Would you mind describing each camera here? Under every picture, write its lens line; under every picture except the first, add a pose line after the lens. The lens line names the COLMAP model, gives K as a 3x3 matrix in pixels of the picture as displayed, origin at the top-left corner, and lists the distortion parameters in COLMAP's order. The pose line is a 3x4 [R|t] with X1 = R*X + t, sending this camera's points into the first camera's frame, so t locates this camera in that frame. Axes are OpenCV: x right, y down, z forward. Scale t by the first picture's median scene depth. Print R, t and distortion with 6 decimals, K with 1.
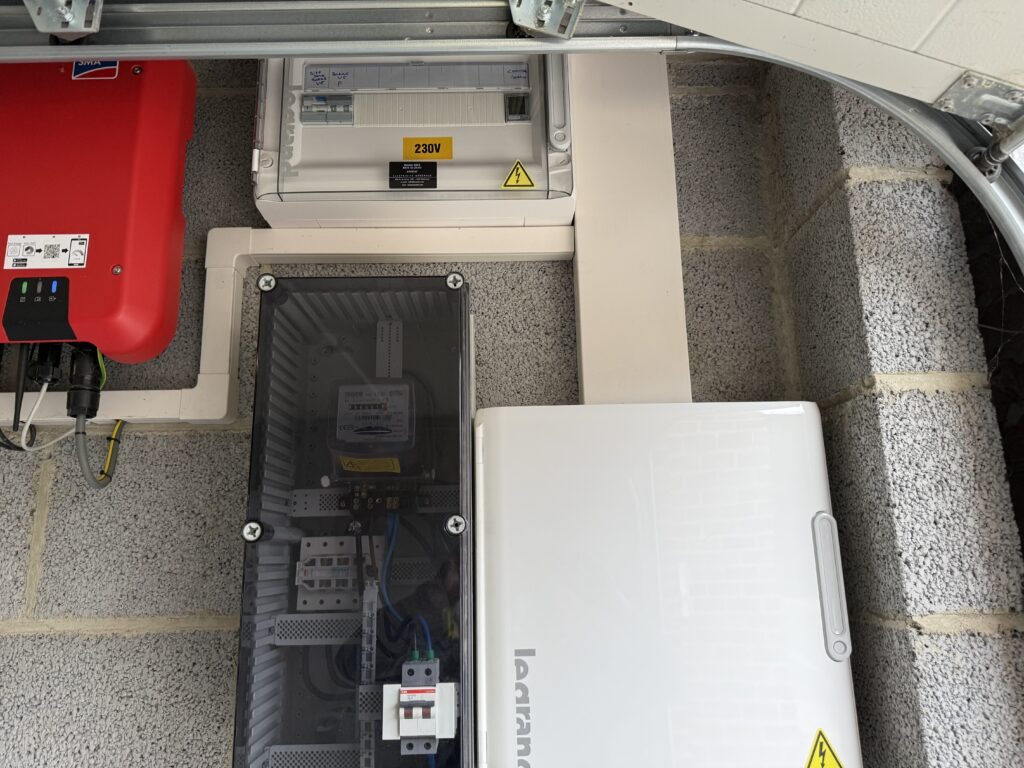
lens RADIAL K [[727.1, 0, 512.0], [0, 727.1, 384.0], [0, 0, 1]] dist [0.141314, -0.214778]
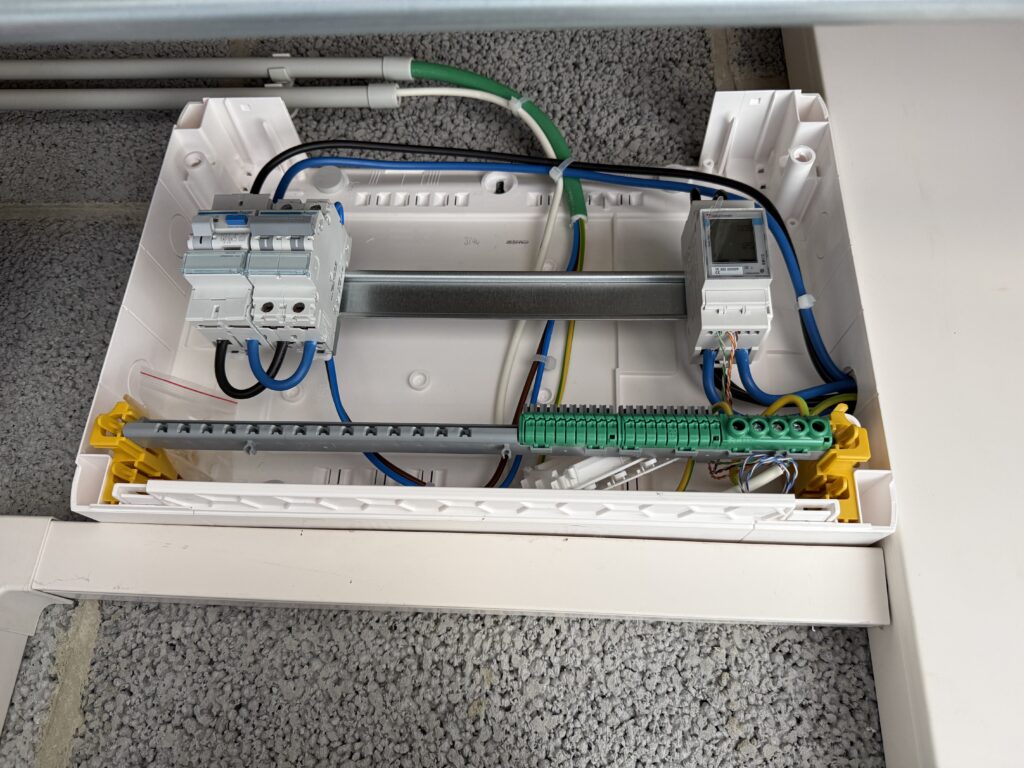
lens RADIAL K [[727.1, 0, 512.0], [0, 727.1, 384.0], [0, 0, 1]] dist [0.141314, -0.214778]
pose [[0.996220, 0.029512, -0.081703, -0.069894], [-0.043219, 0.984245, -0.171448, -0.221401], [0.075356, 0.174331, 0.981799, 0.597724]]
